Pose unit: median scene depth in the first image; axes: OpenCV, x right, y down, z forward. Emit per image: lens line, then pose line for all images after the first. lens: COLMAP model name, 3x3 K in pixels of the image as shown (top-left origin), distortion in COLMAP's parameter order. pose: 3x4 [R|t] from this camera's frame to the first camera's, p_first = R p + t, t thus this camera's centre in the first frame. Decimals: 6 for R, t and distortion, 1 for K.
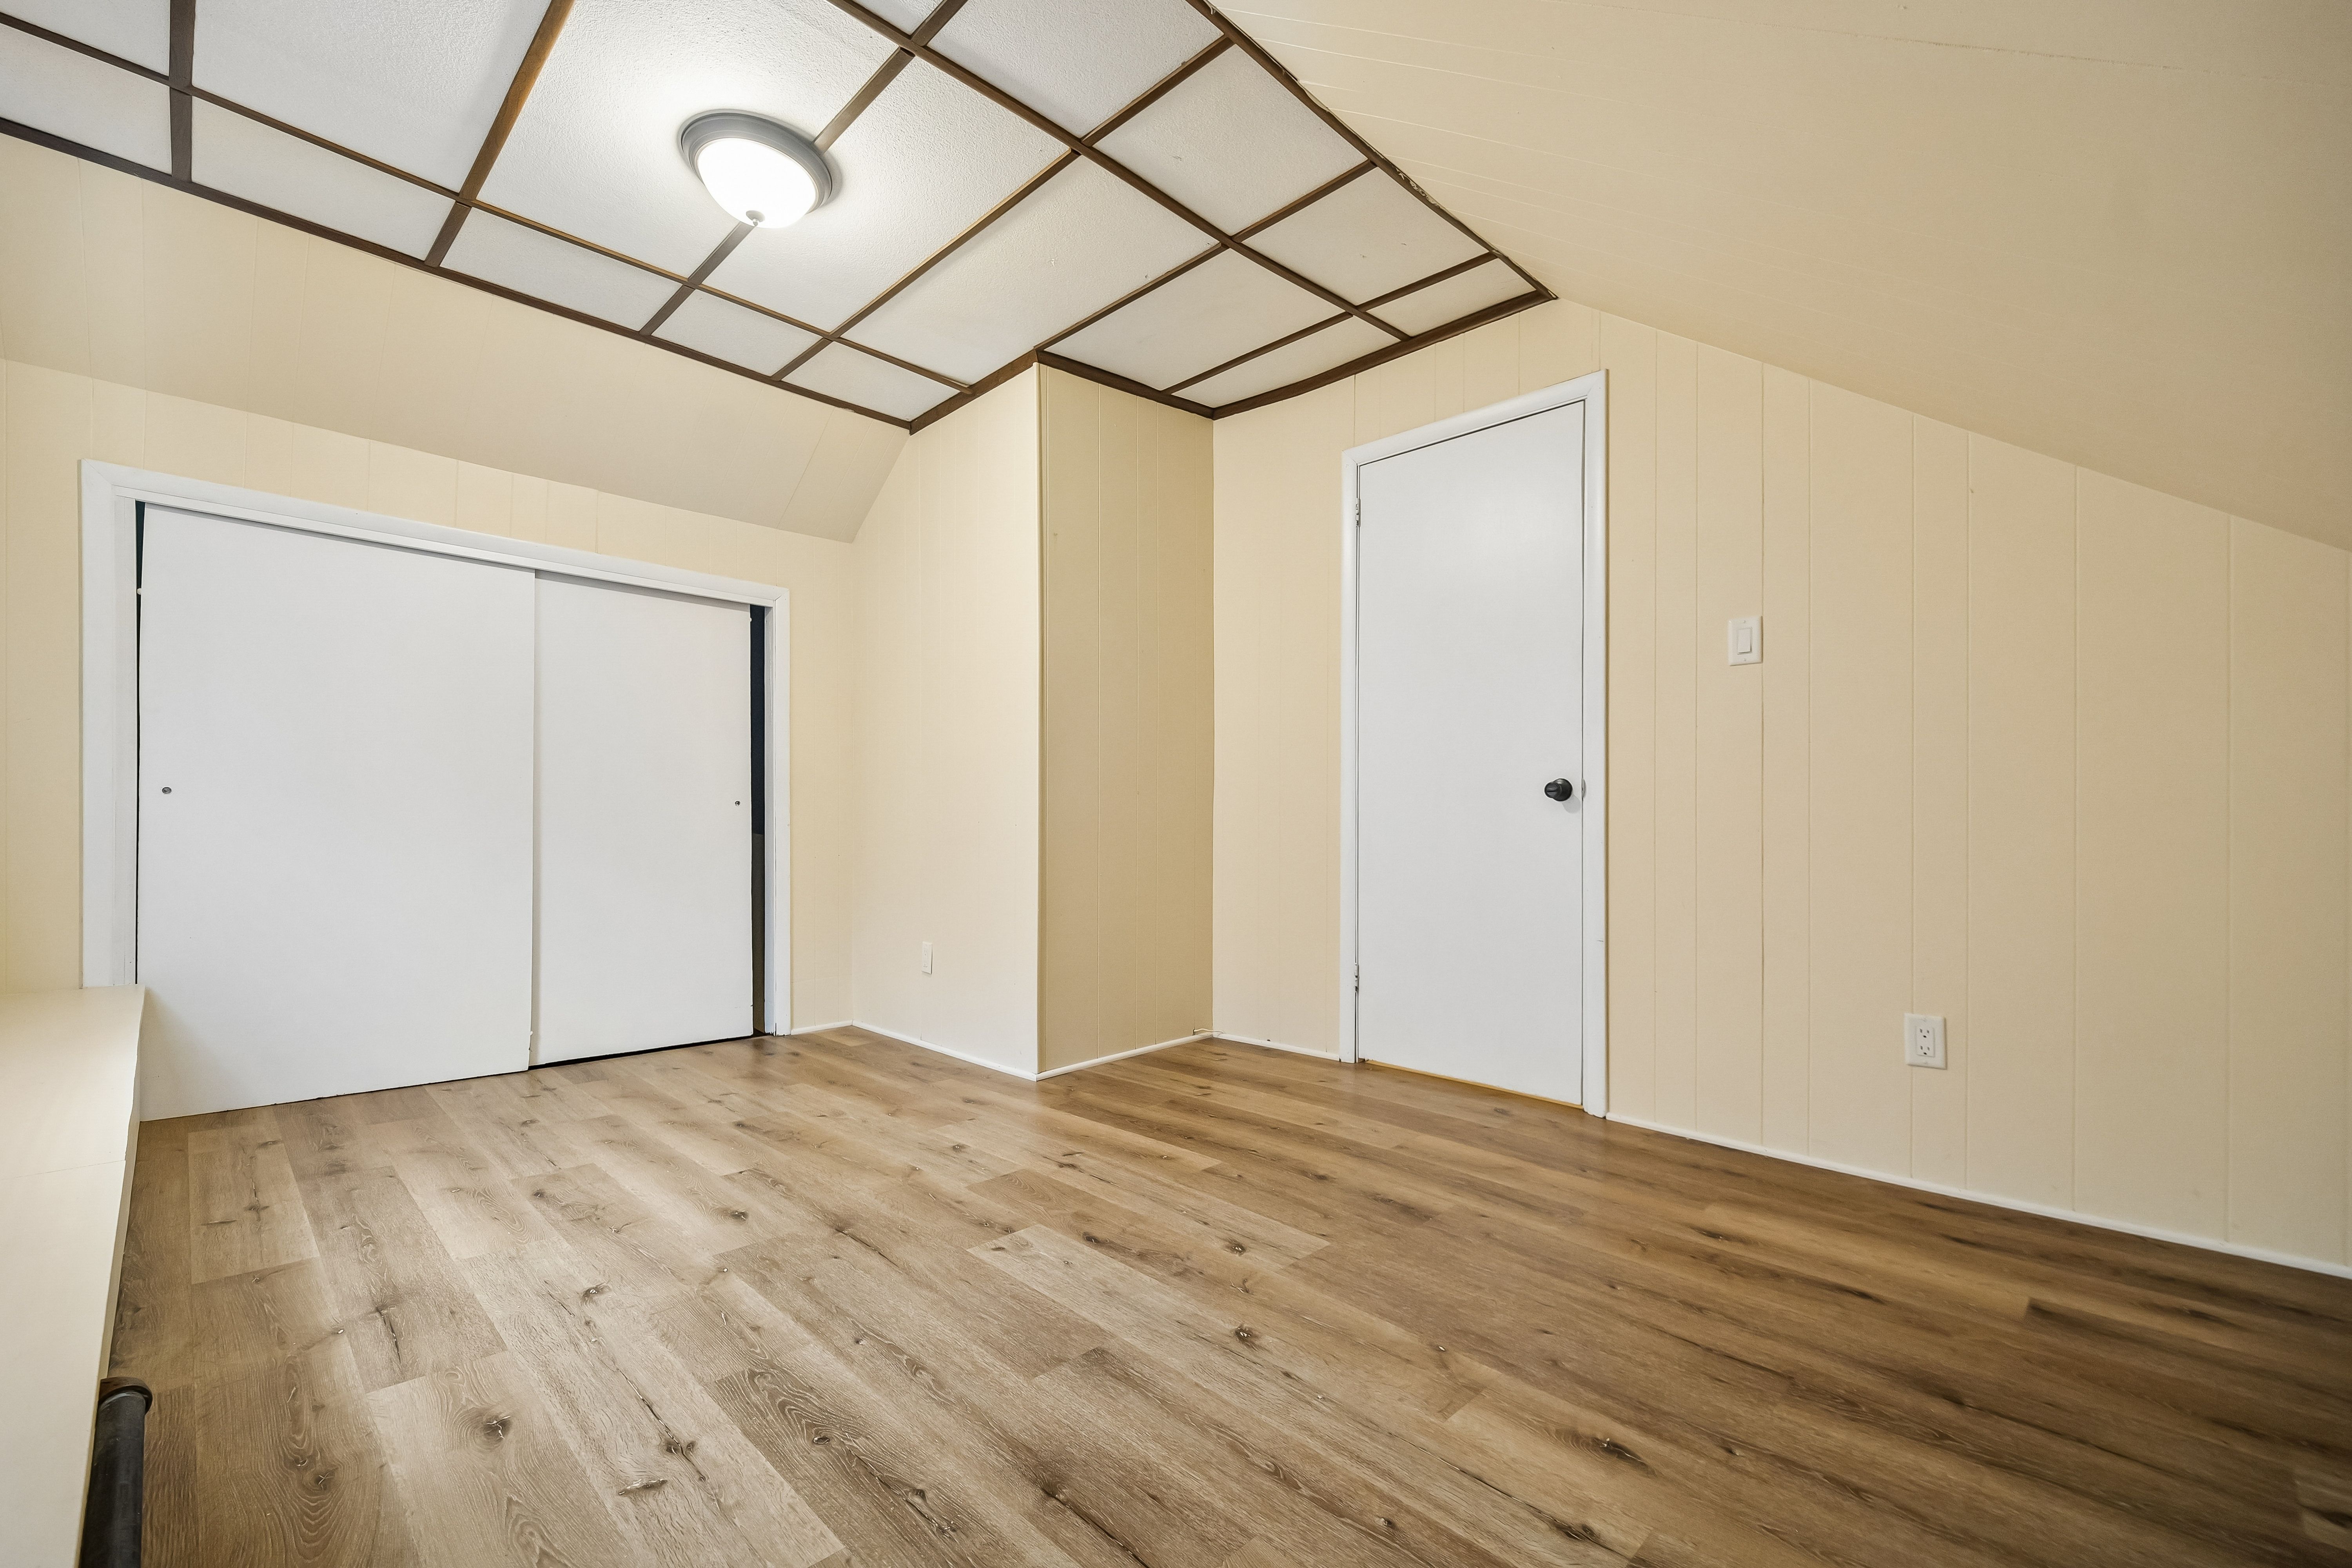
lens RADIAL K [[992.6, 0, 1180.3], [0, 992.6, 780.0], [0, 0, 1]] dist [0.000989, -0.000142]
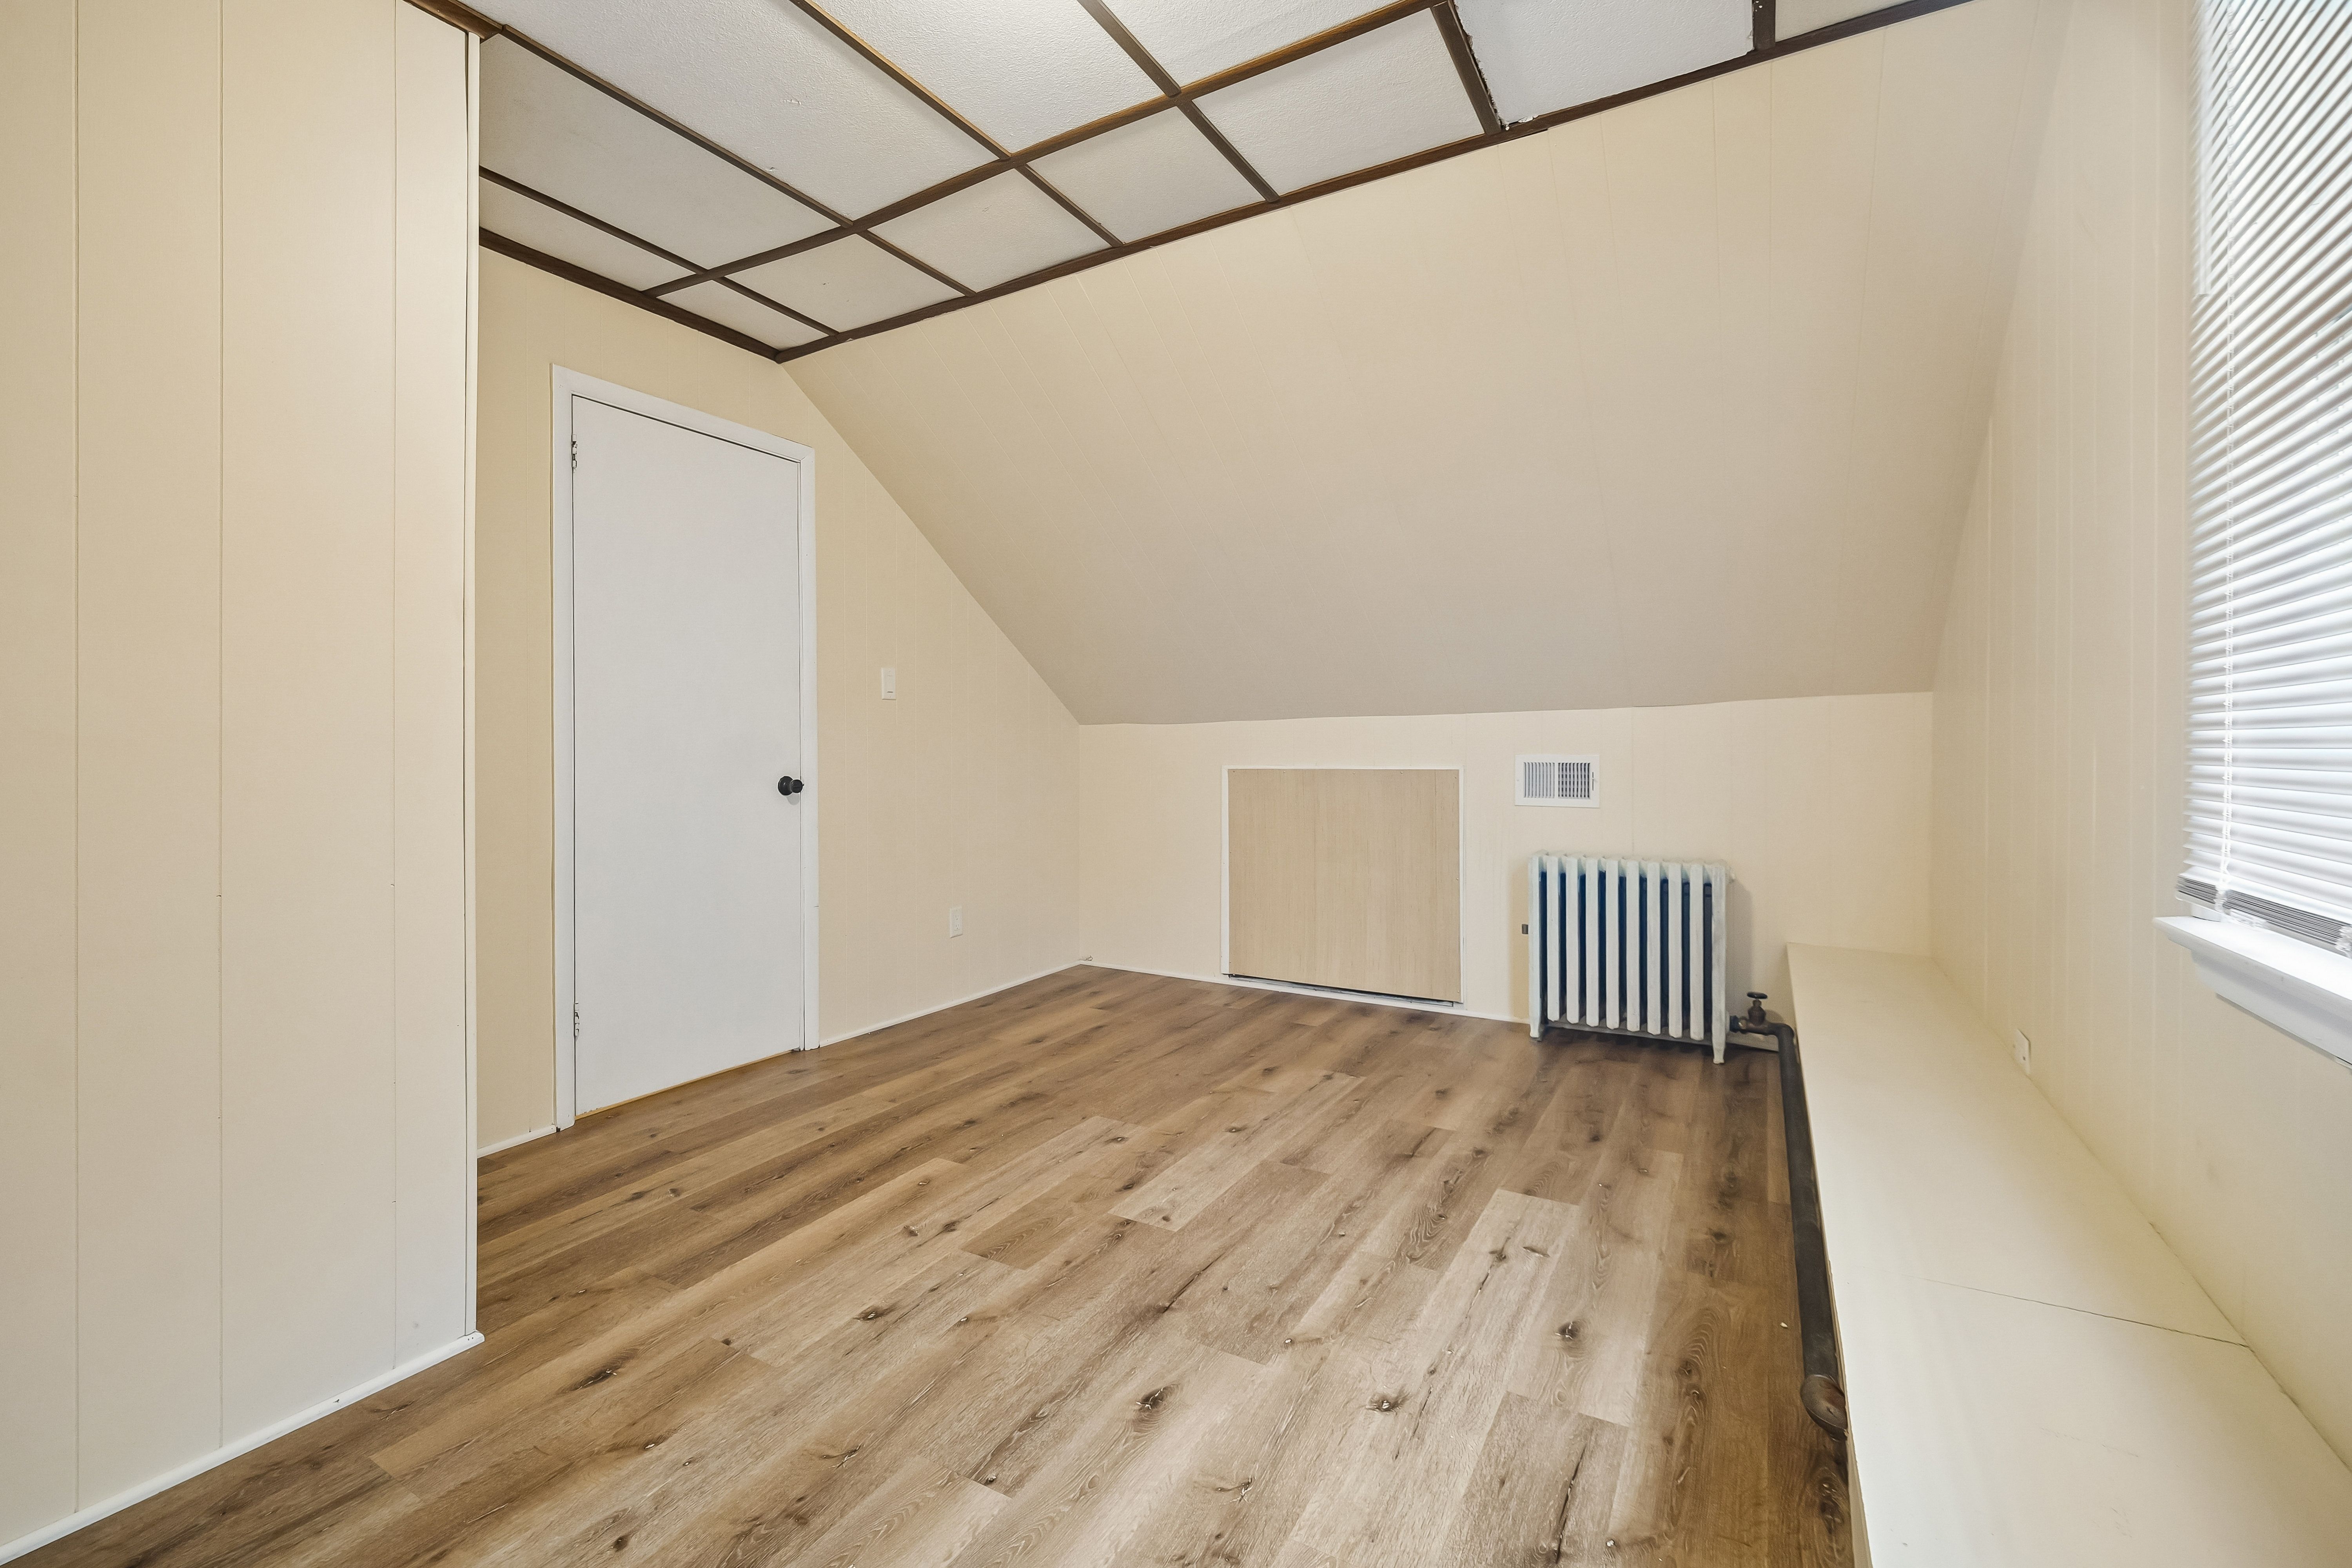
lens RADIAL K [[992.6, 0, 1180.3], [0, 992.6, 780.0], [0, 0, 1]] dist [0.000989, -0.000142]
pose [[-0.242831, -0.027544, 0.969678, -1.567531], [-0.019439, 0.999534, 0.023524, -0.048688], [-0.969874, -0.013137, -0.243253, 1.593042]]
